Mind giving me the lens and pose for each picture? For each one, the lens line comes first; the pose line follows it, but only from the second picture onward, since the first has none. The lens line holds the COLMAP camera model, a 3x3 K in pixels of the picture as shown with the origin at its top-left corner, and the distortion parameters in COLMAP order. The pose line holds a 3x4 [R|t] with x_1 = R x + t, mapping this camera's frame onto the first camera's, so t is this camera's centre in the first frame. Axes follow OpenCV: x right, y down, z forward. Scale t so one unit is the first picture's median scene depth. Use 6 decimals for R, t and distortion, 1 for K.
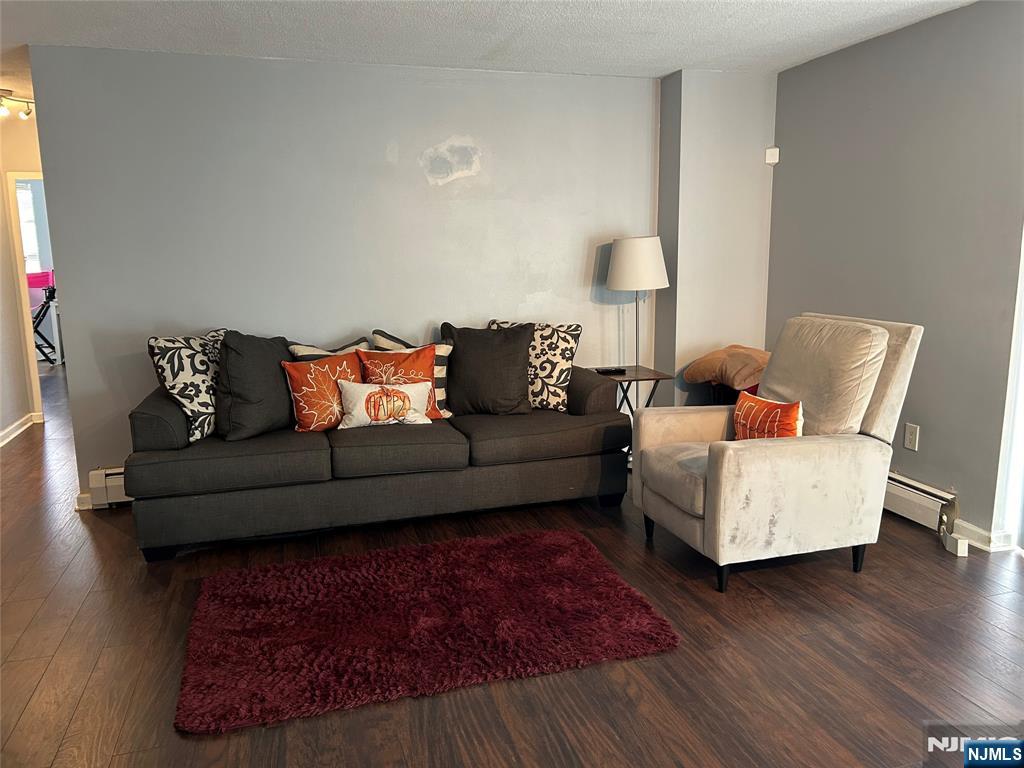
lens RADIAL K [[774.8, 0, 514.7], [0, 774.8, 388.0], [0, 0, 1]] dist [0.074313, -0.082414]
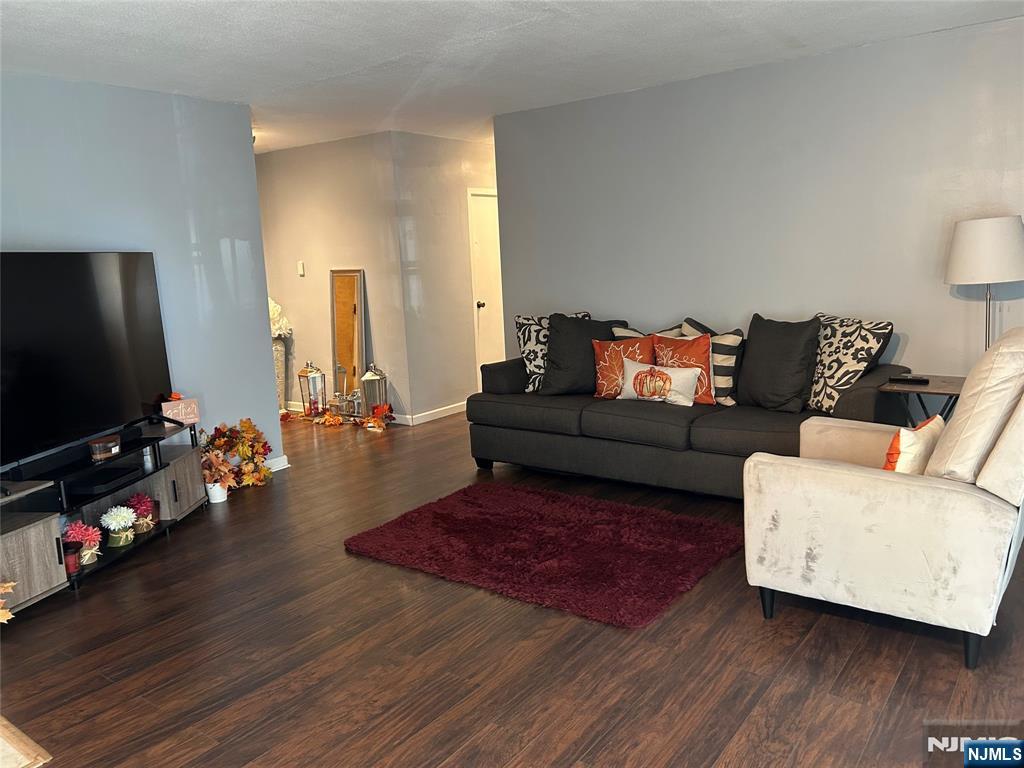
lens RADIAL K [[774.8, 0, 511.9], [0, 774.8, 379.6], [0, 0, 1]] dist [0.074313, -0.082414]
pose [[0.583485, 0.110040, -0.804634, 0.651979], [-0.101369, 0.992898, 0.062278, -0.035448], [0.805772, 0.045227, 0.590496, 0.166637]]
